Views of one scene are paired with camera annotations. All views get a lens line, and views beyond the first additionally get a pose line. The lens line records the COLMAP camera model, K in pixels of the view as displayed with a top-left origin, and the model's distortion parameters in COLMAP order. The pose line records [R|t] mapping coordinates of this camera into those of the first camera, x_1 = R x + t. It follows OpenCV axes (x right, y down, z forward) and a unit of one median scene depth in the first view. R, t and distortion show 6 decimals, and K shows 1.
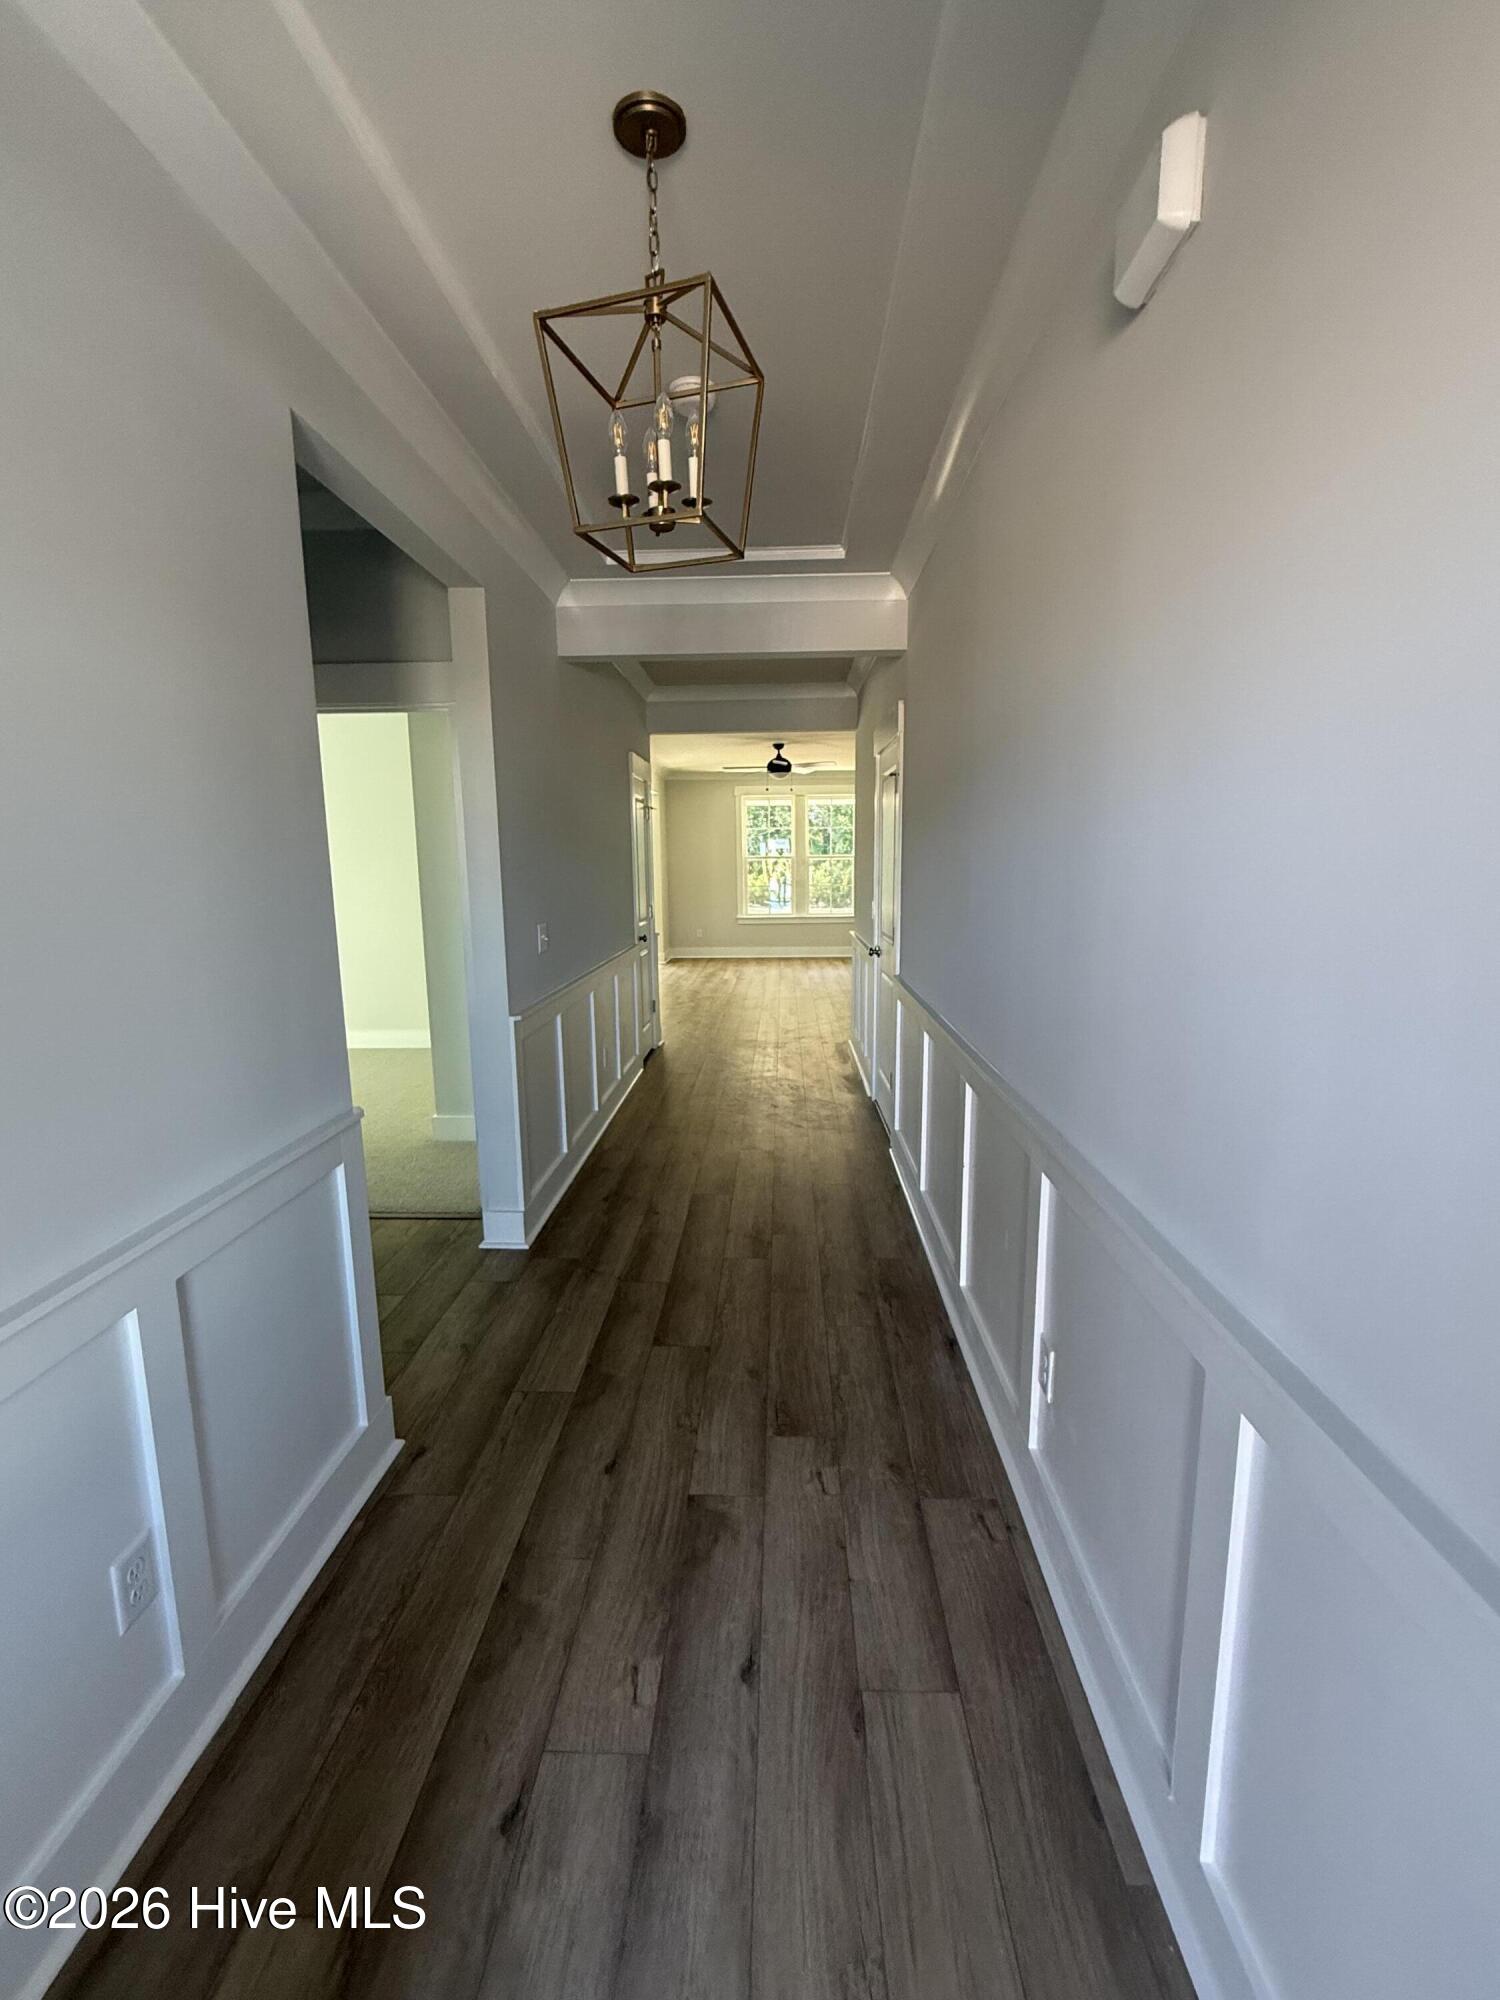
lens RADIAL K [[858.0, 0, 747.3], [0, 858.0, 1002.5], [0, 0, 1]] dist [0.000566, -0.000662]
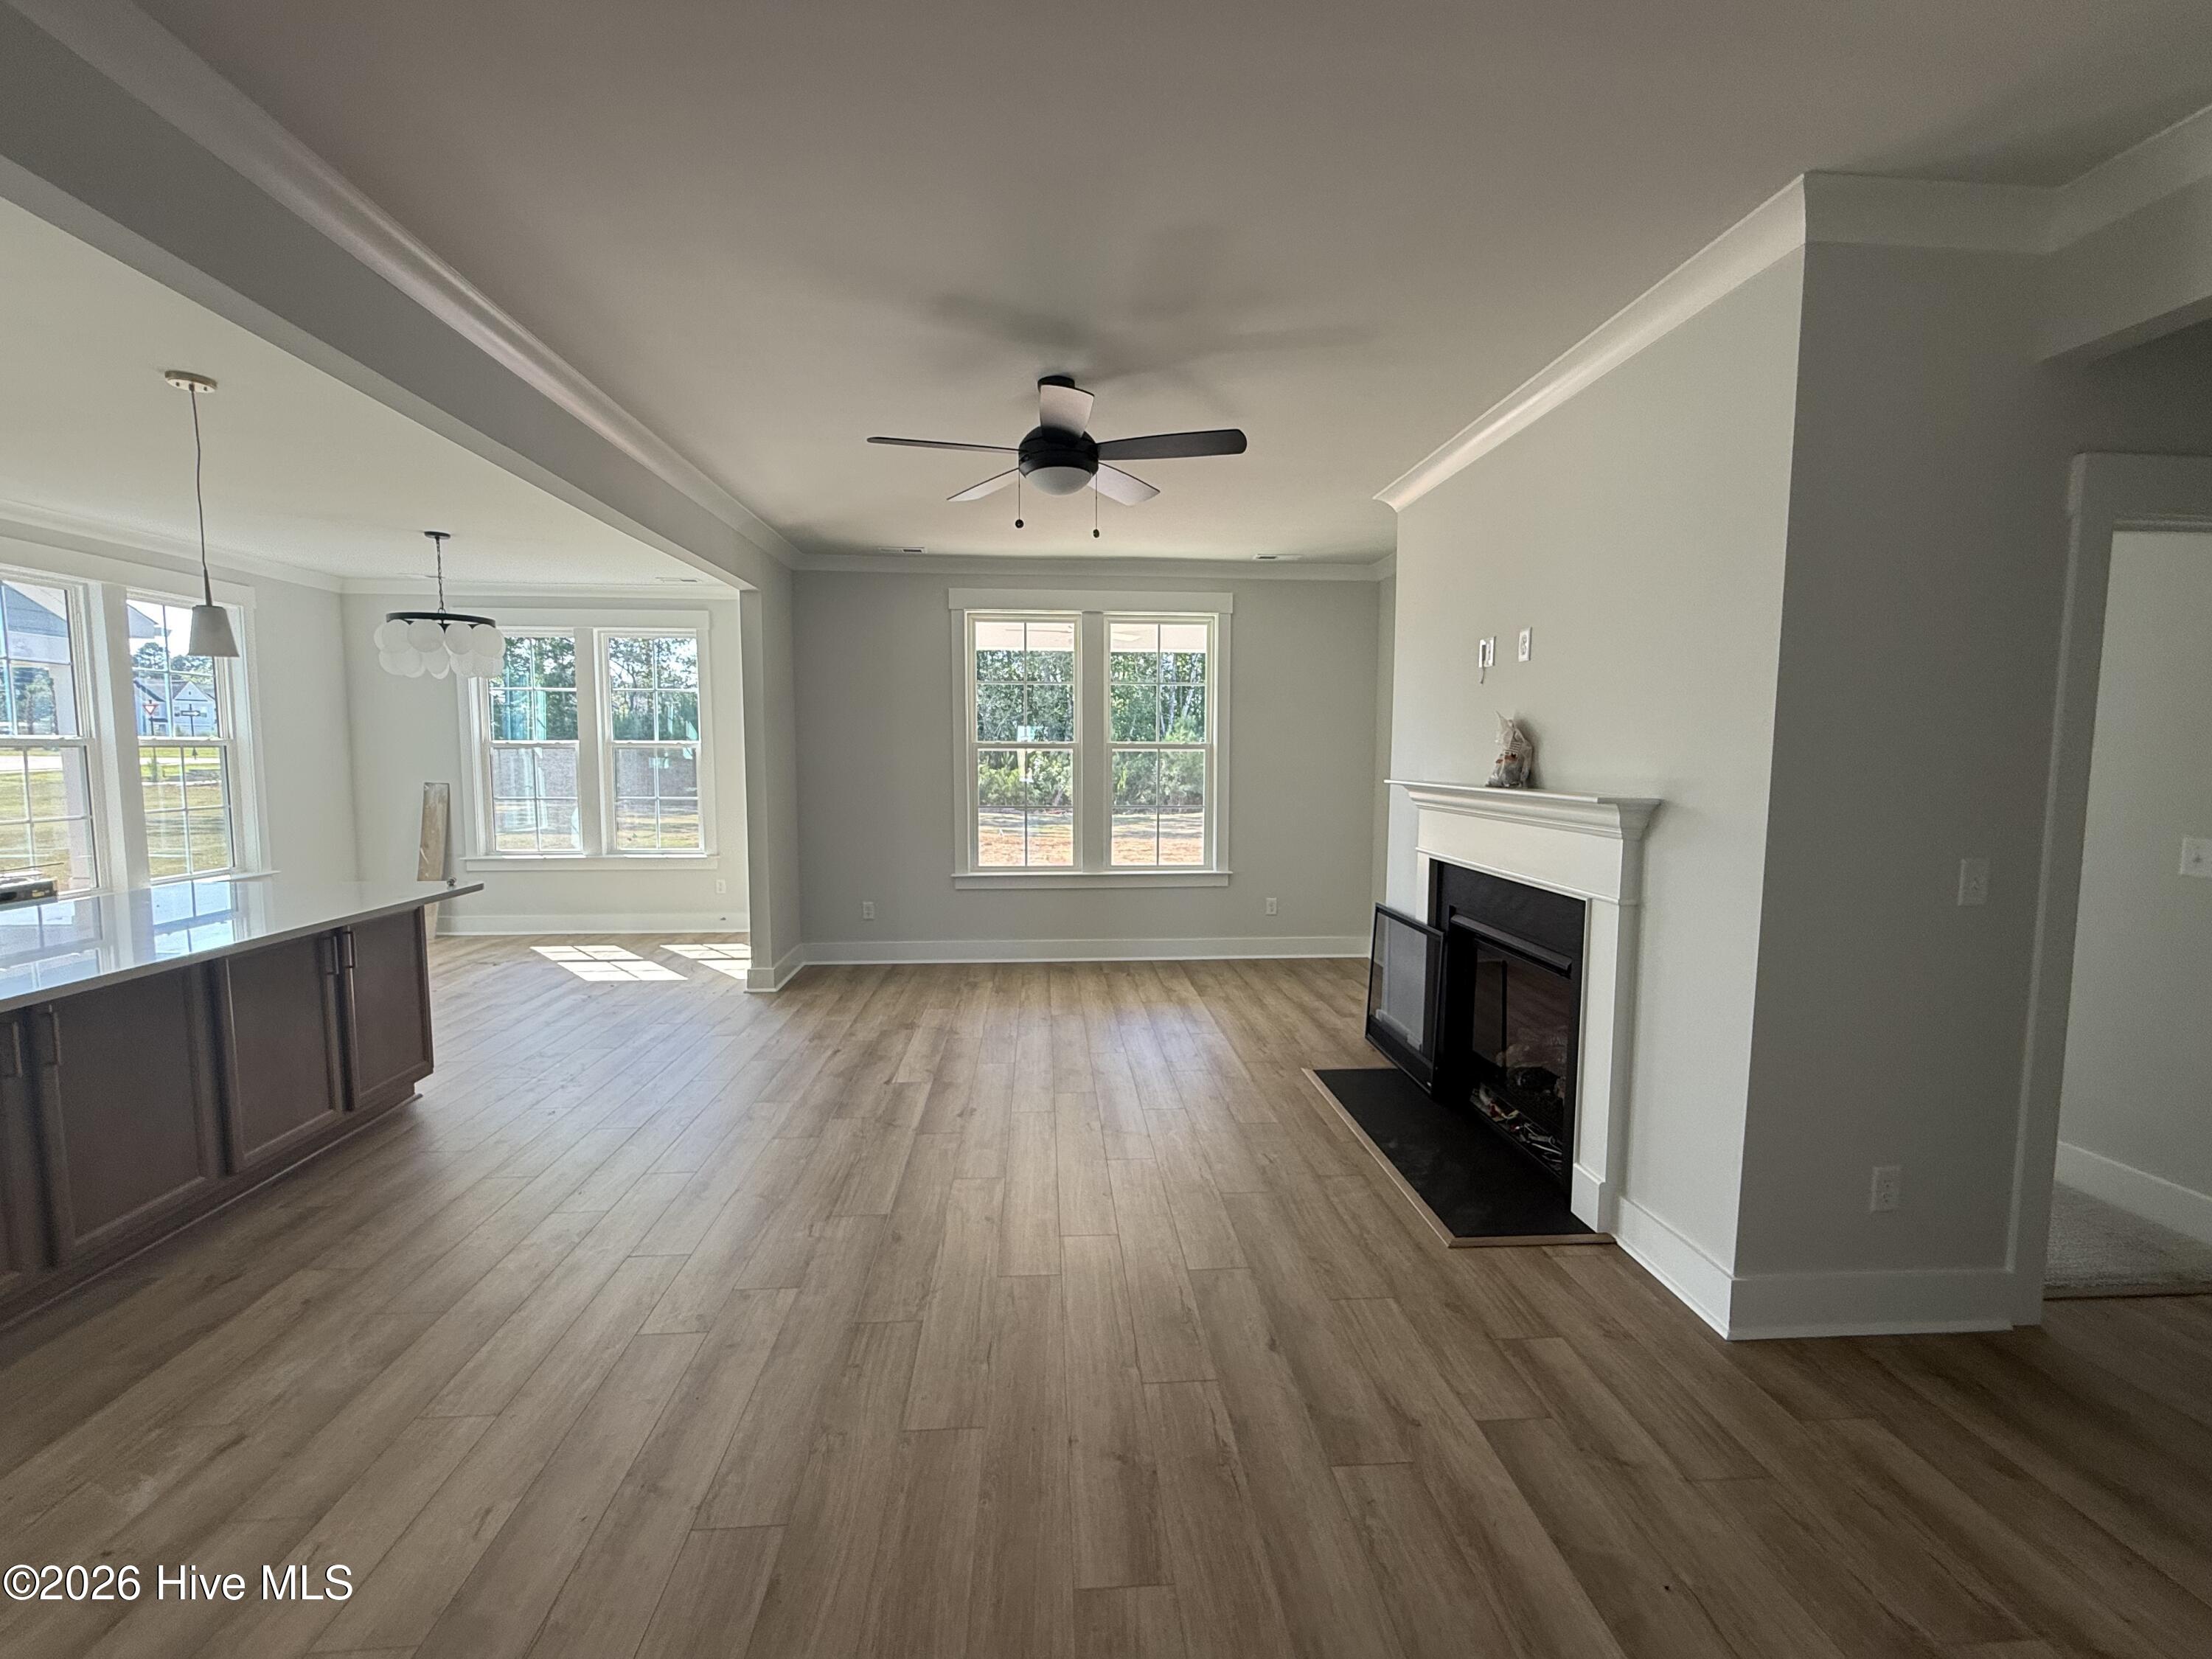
lens RADIAL K [[949.0, 0, 1114.3], [0, 949.0, 833.4], [0, 0, 1]] dist [0.000566, -0.000662]
pose [[0.992950, 0.004965, 0.118433, 0.012987], [0.004074, 0.997103, -0.075955, -0.084685], [-0.118467, 0.075902, 0.990053, 0.500653]]
